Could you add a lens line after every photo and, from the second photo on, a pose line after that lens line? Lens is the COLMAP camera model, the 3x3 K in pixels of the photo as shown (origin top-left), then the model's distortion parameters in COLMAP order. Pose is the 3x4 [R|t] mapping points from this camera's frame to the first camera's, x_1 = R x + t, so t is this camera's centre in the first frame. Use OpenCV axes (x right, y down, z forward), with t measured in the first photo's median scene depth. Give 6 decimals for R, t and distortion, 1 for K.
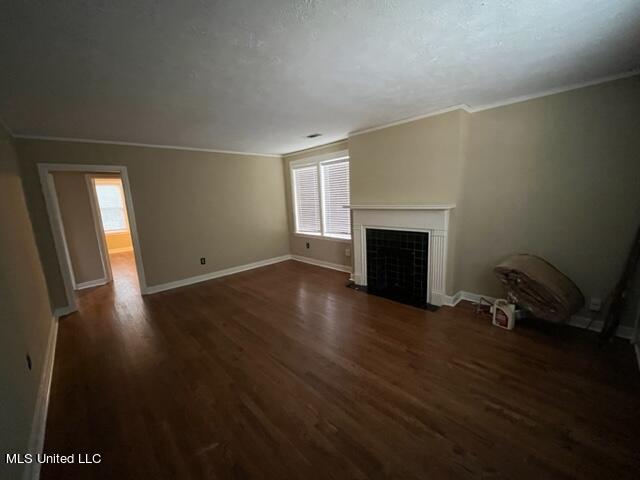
lens RADIAL K [[259.7, 0, 320.0], [0, 259.7, 240.0], [0, 0, 1]] dist [-0.028376, 0.027624]
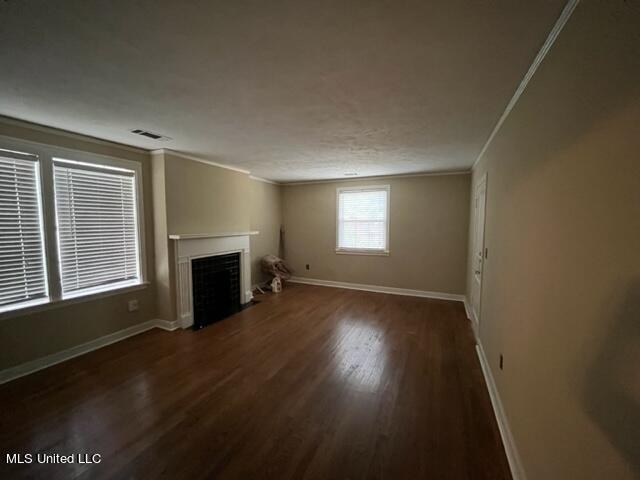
lens RADIAL K [[259.7, 0, 320.0], [0, 259.7, 240.0], [0, 0, 1]] dist [-0.028376, 0.027624]
pose [[-0.365901, -0.026478, 0.930277, -0.851412], [0.161940, 0.982534, 0.091660, -0.125513], [-0.916456, 0.184188, -0.355223, 0.908936]]
